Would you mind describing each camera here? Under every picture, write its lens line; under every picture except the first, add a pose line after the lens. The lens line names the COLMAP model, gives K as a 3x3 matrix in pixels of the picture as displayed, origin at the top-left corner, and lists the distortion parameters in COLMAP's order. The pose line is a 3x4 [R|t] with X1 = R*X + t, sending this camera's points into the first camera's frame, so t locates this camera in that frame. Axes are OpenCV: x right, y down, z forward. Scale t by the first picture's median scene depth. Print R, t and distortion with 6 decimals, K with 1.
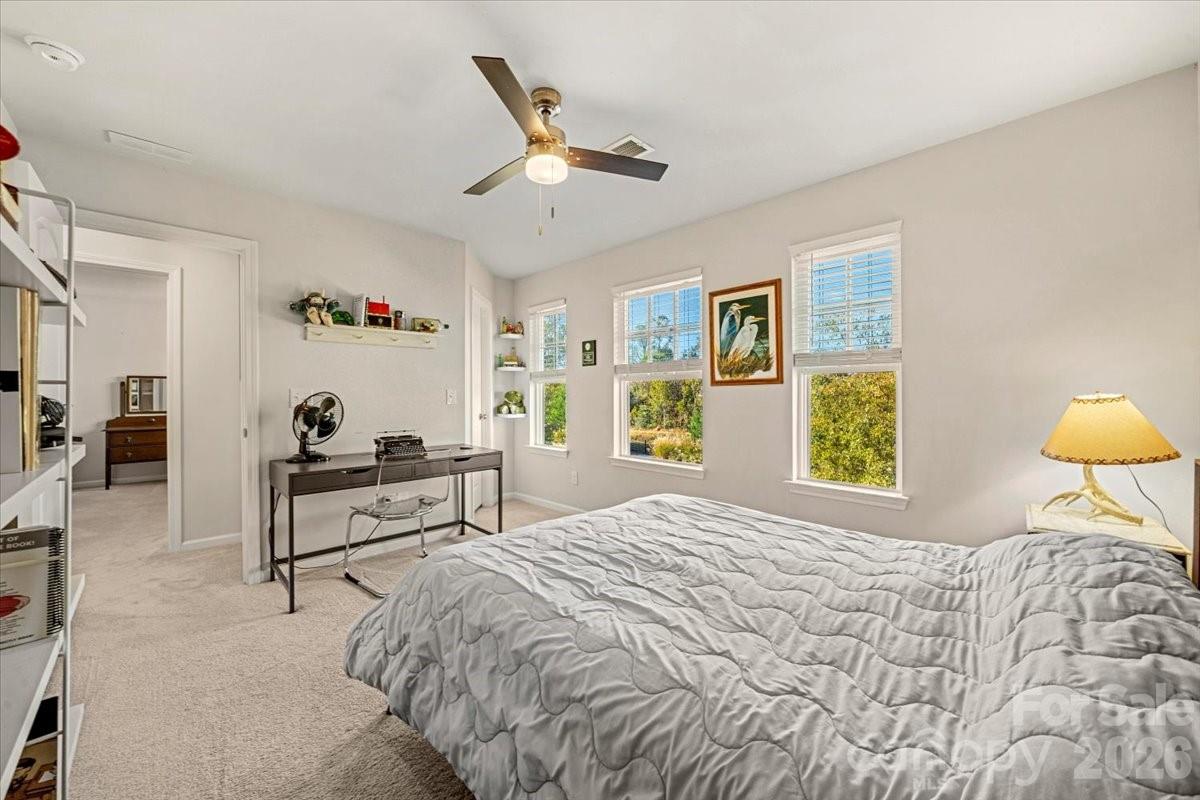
lens RADIAL K [[494.5, 0, 607.3], [0, 494.5, 383.2], [0, 0, 1]] dist [-0.000521, 0.006625]
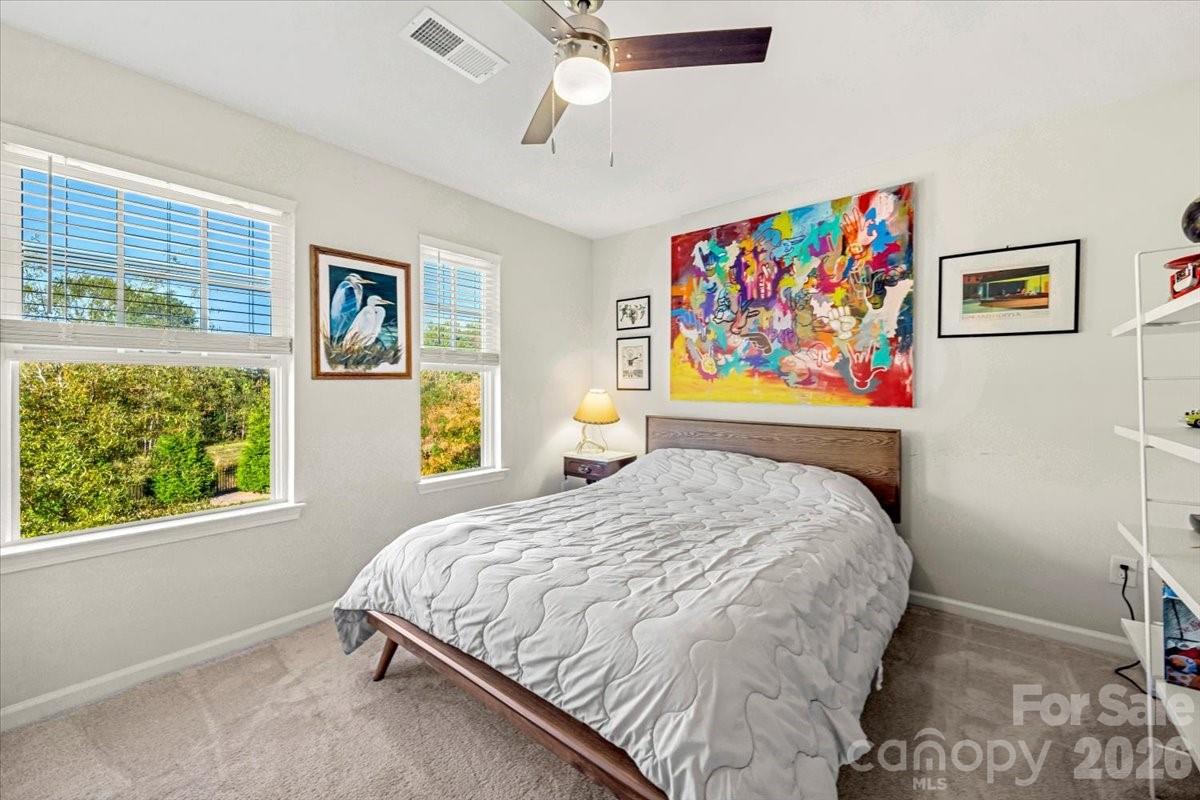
lens RADIAL K [[494.5, 0, 607.3], [0, 494.5, 383.2], [0, 0, 1]] dist [-0.000521, 0.006625]
pose [[-0.164610, 0.007855, 0.986327, -0.601830], [-0.019003, 0.999757, -0.011133, 0.011676], [-0.986176, -0.020576, -0.164421, 0.774444]]
